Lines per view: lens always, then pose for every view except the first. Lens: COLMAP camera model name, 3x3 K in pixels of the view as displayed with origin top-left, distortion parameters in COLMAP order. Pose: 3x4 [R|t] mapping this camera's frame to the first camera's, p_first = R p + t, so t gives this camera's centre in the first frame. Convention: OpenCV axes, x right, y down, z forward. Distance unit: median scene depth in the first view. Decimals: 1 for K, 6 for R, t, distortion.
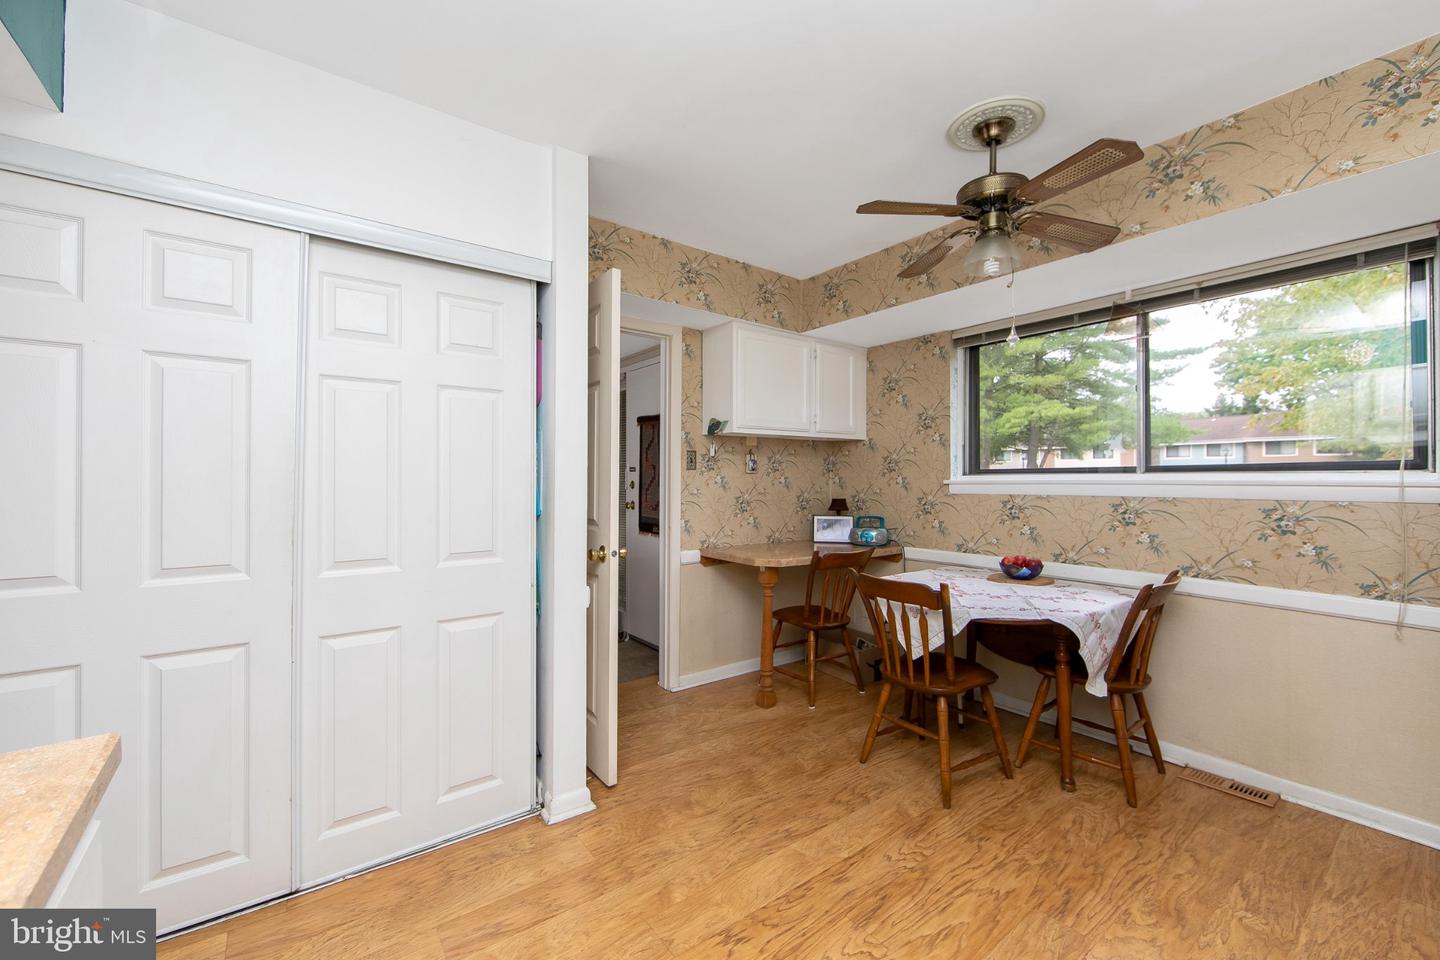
lens RADIAL K [[577.5, 0, 721.9], [0, 577.5, 472.8], [0, 0, 1]] dist [-0.011690, 0.002696]
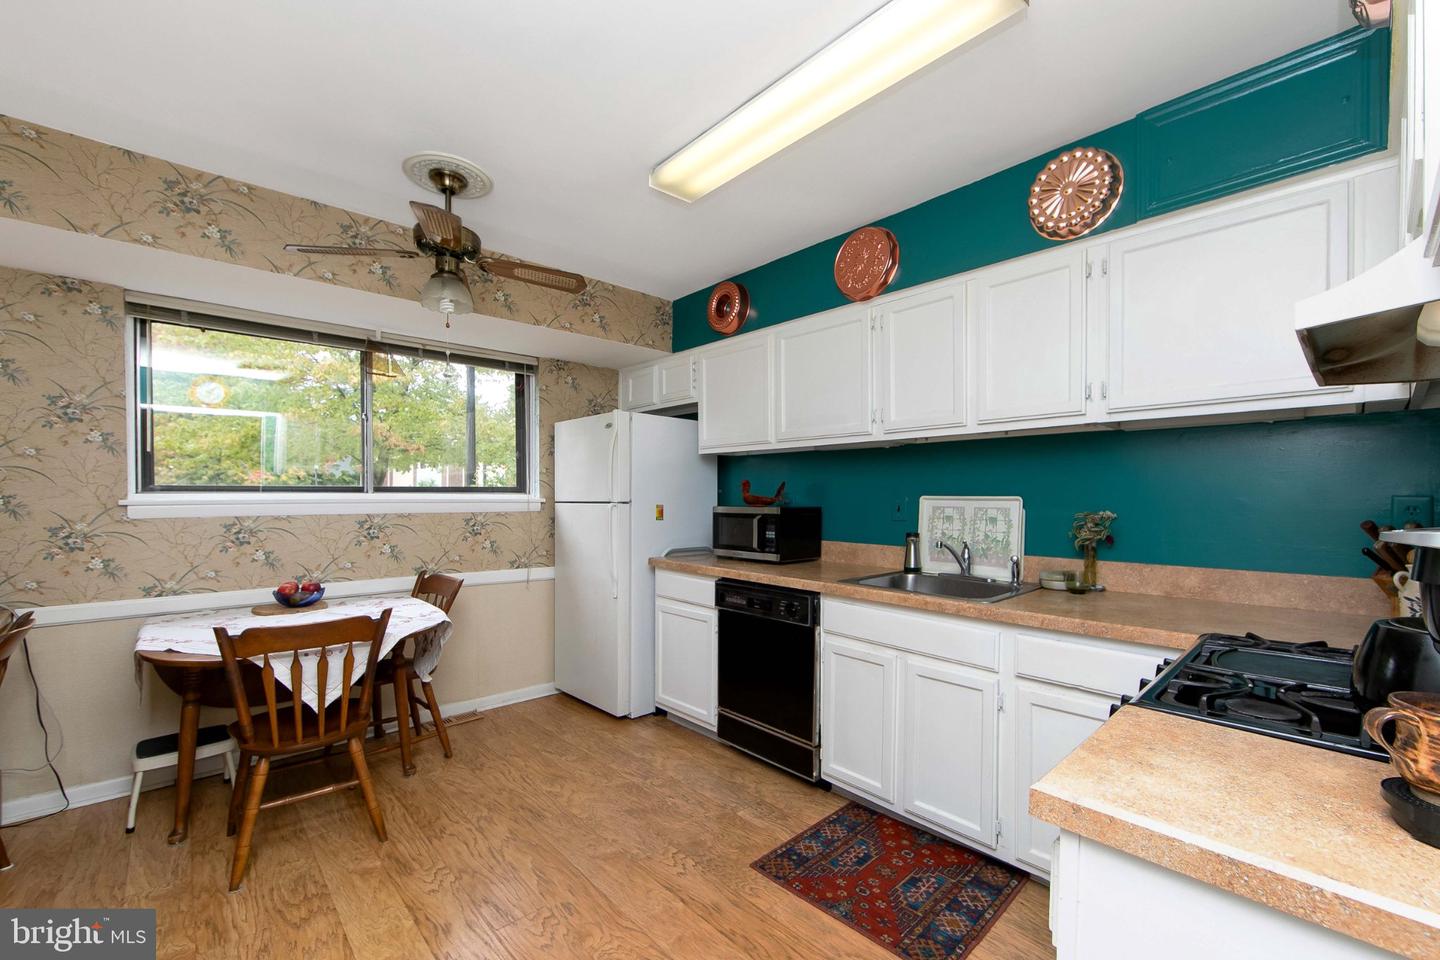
lens RADIAL K [[577.5, 0, 722.1], [0, 577.5, 511.5], [0, 0, 1]] dist [-0.011690, 0.002696]
pose [[-0.084531, -0.027428, 0.996043, -0.534114], [-0.015808, 0.999532, 0.026183, -0.004278], [-0.996295, -0.013532, -0.084925, 0.462471]]
